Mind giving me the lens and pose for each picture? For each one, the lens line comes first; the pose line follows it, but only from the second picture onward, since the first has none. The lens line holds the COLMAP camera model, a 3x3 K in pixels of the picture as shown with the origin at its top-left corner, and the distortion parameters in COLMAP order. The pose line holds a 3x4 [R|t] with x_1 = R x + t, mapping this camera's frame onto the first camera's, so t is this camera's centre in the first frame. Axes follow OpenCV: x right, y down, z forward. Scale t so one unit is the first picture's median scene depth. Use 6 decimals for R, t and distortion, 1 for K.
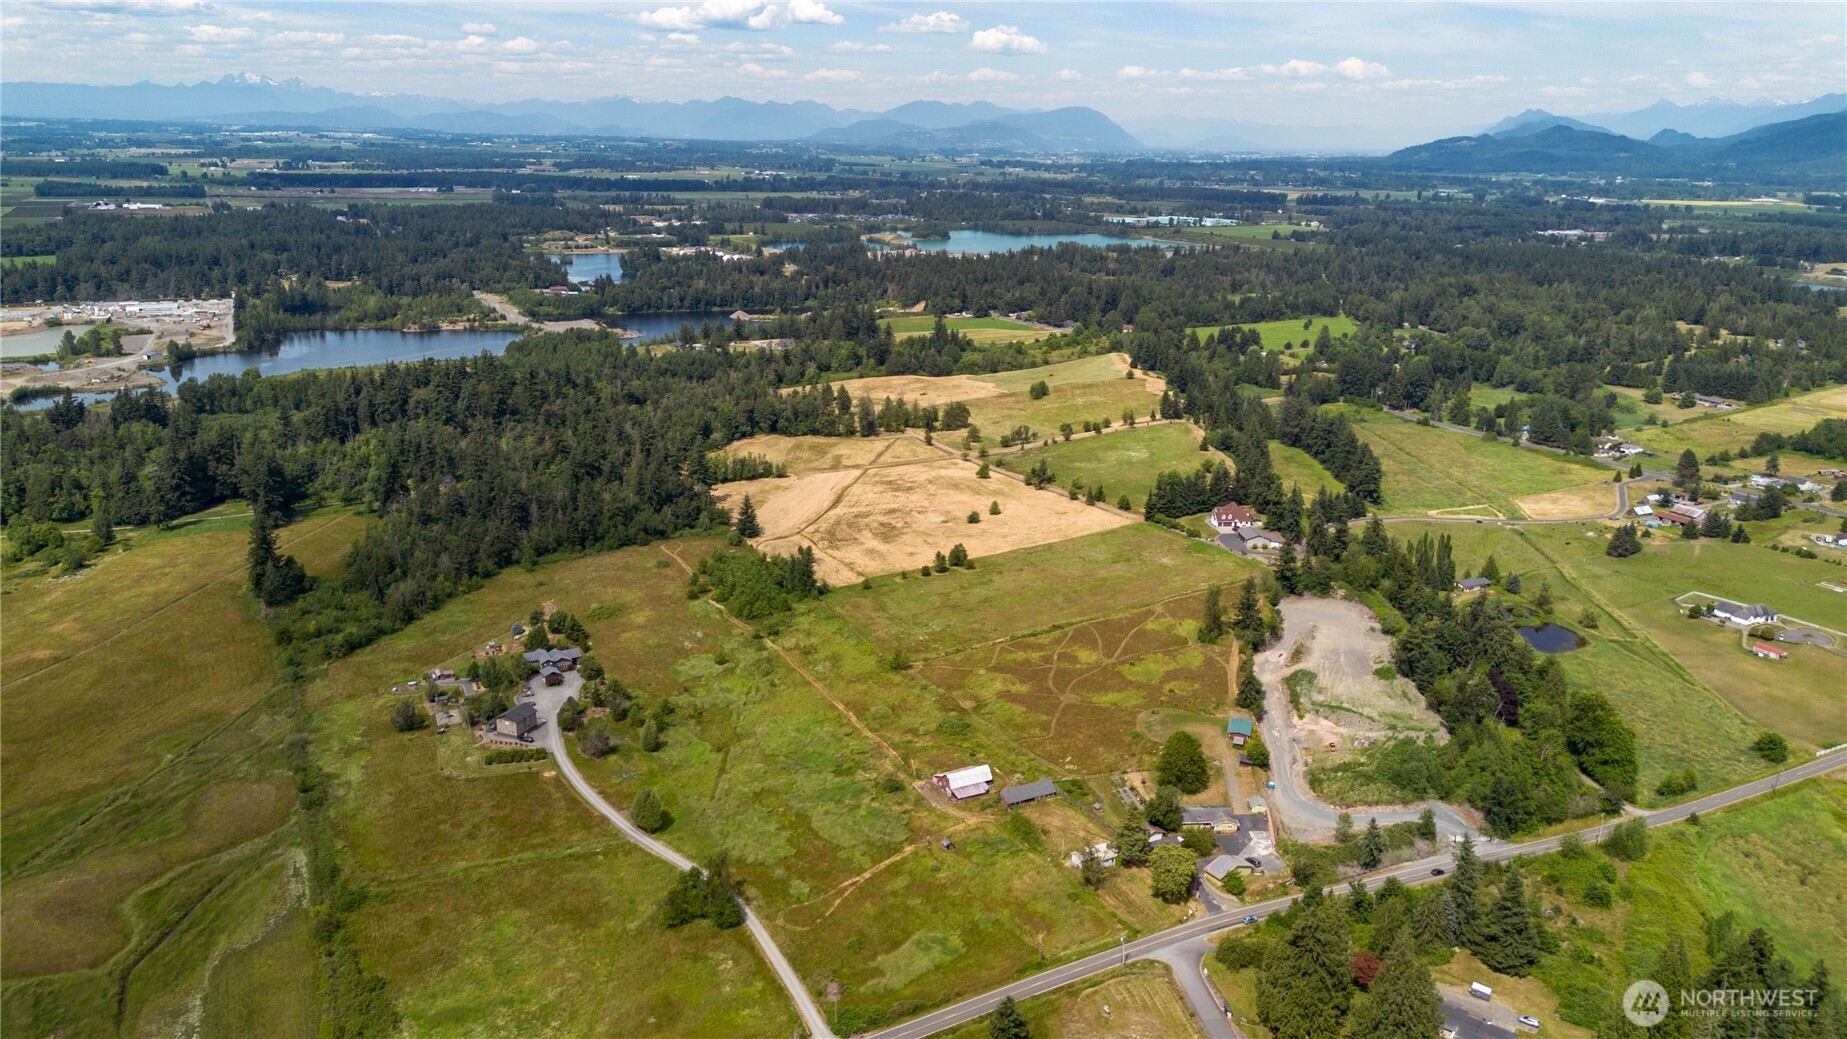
lens RADIAL K [[1311.2, 0, 929.7], [0, 1311.2, 516.3], [0, 0, 1]] dist [0.097408, -0.111357]
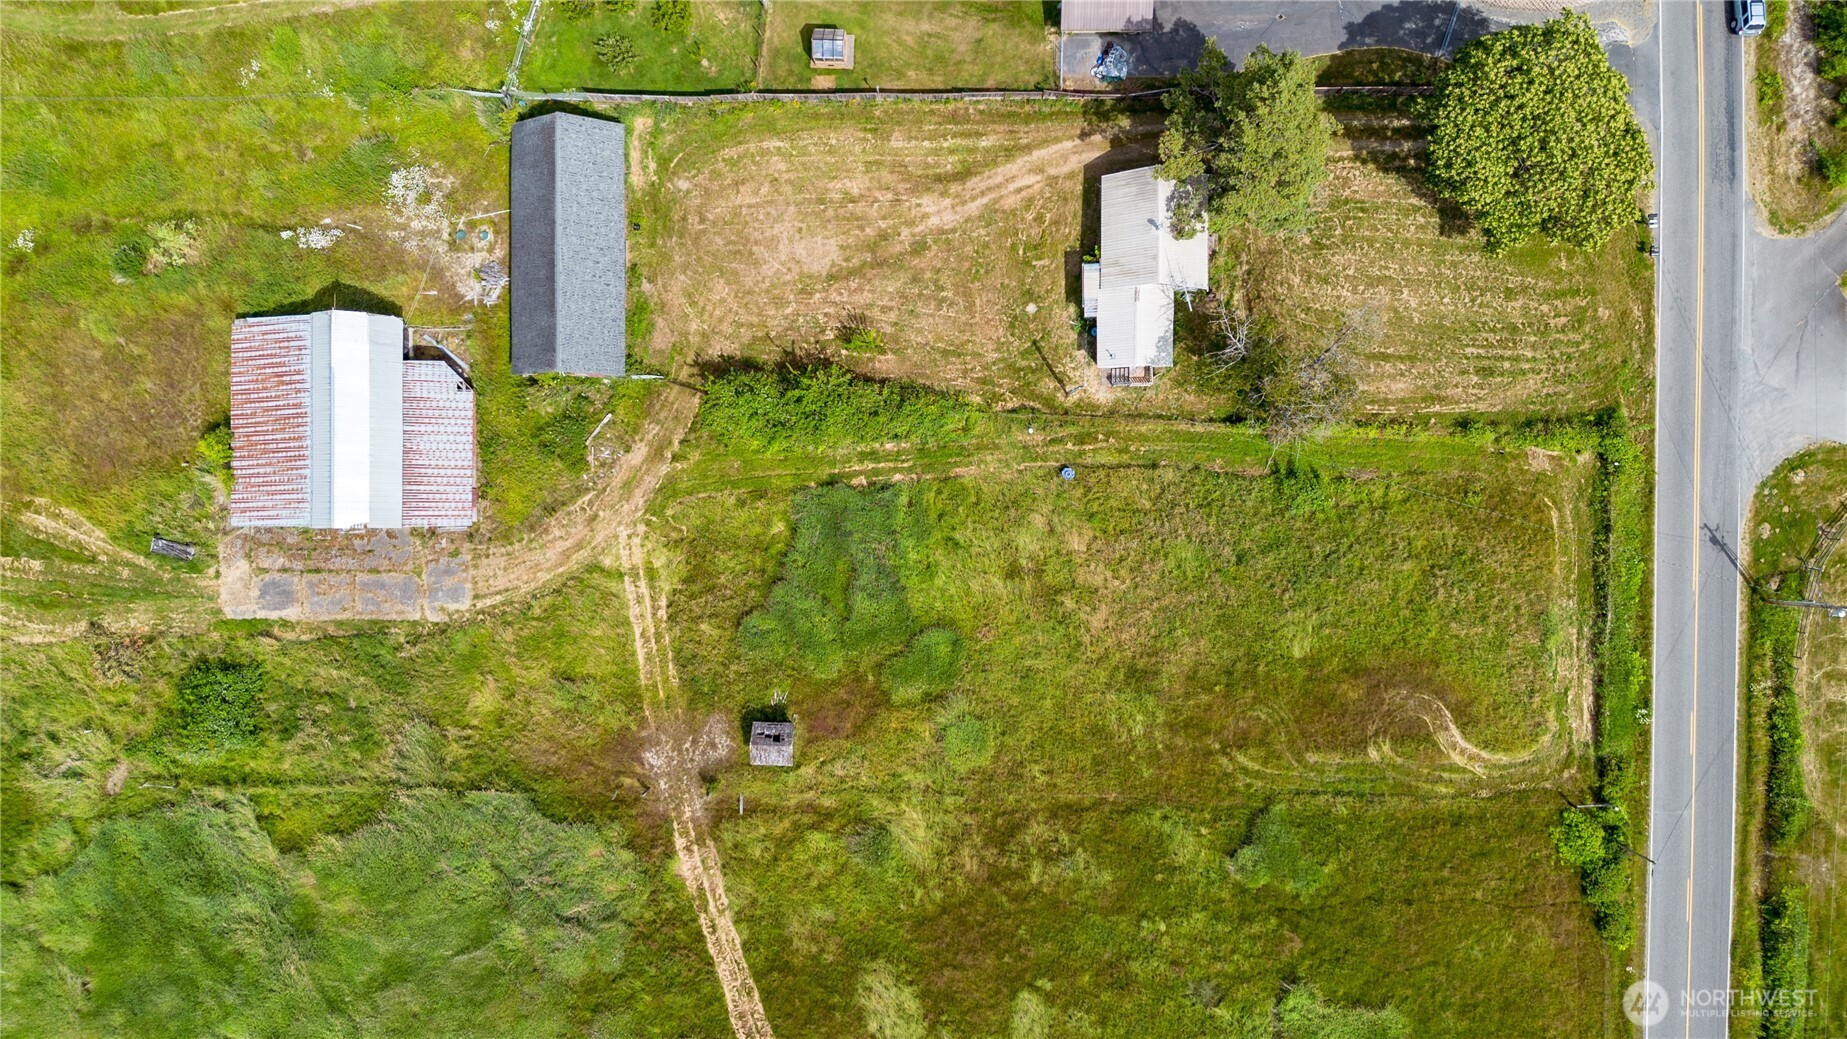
lens RADIAL K [[1312.2, 0, 929.7], [0, 1312.2, 519.1], [0, 0, 1]] dist [0.077754, -0.073359]
pose [[0.469057, -0.883073, -0.012964, 0.059150], [0.264229, 0.126312, 0.956153, 0.010308], [-0.842715, -0.451915, 0.292581, 0.794651]]
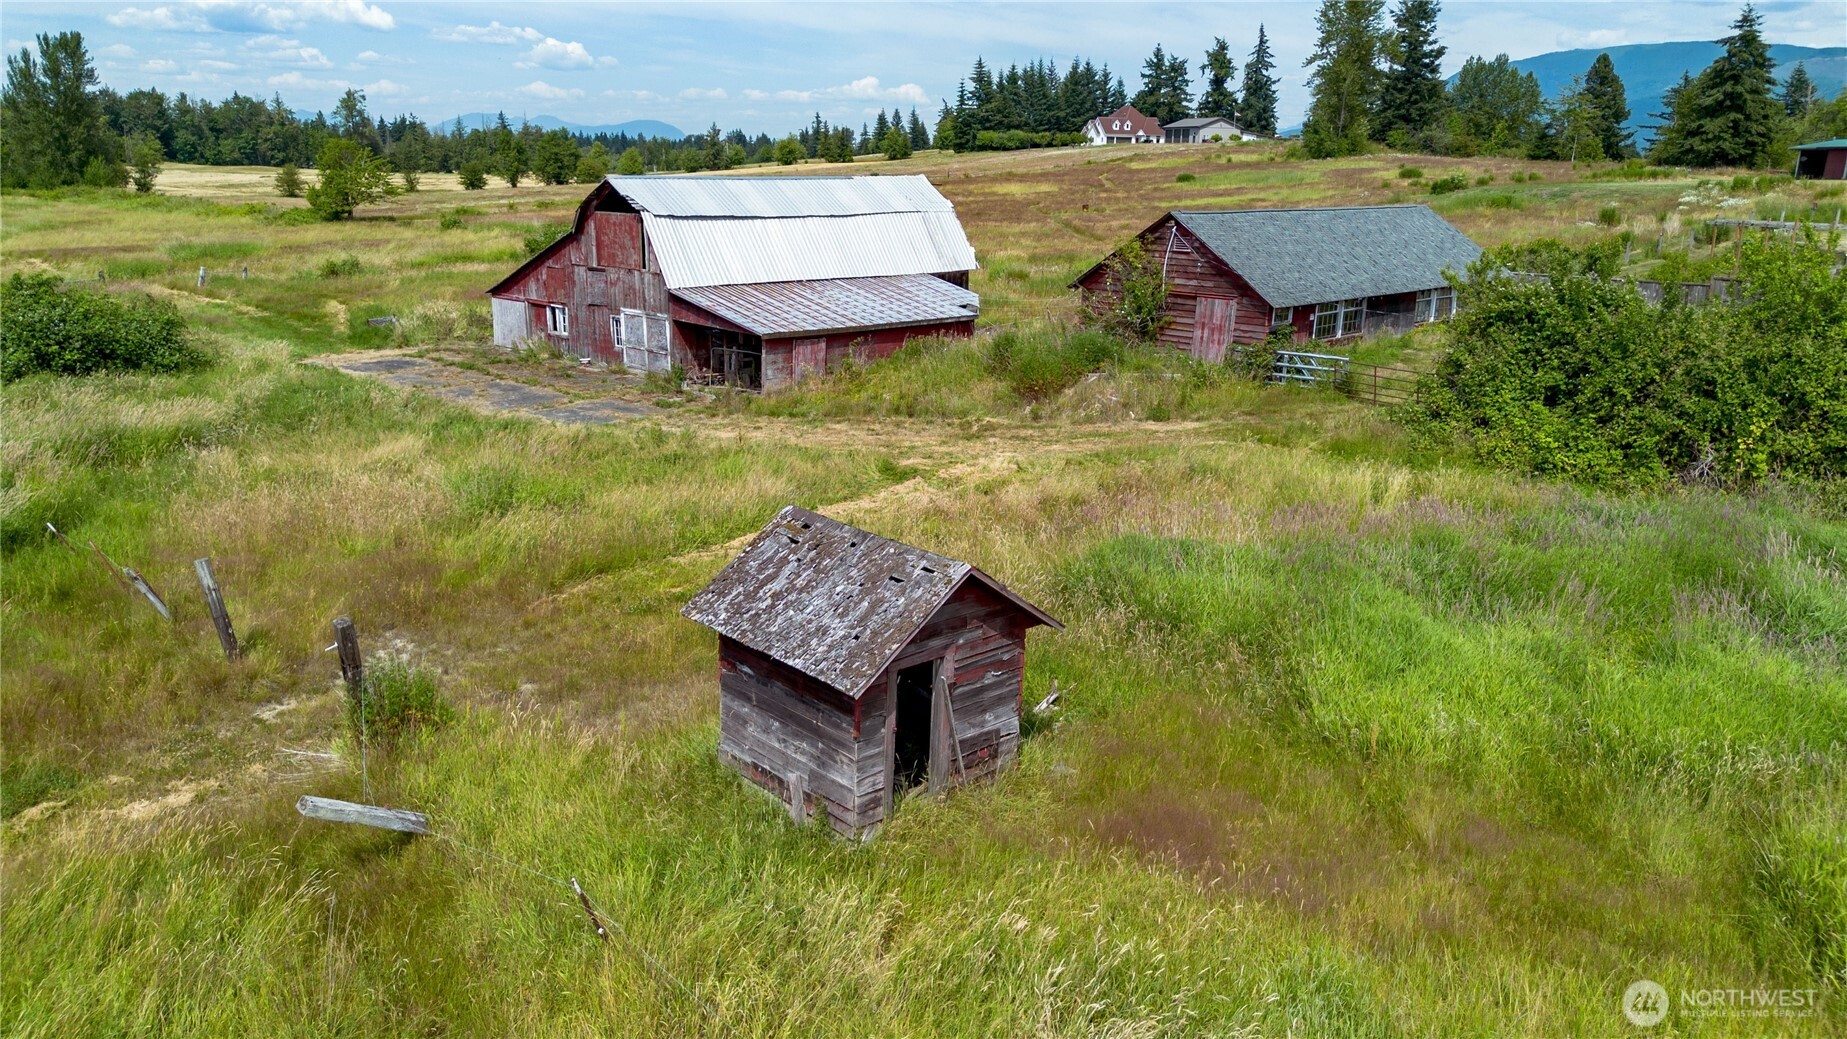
lens RADIAL K [[1312.2, 0, 929.7], [0, 1312.2, 519.1], [0, 0, 1]] dist [0.077754, -0.073359]
pose [[0.952909, -0.078219, 0.292996, 0.003715], [0.083007, 0.996541, -0.003926, 0.211381], [-0.291675, 0.028062, 0.956106, 0.830893]]
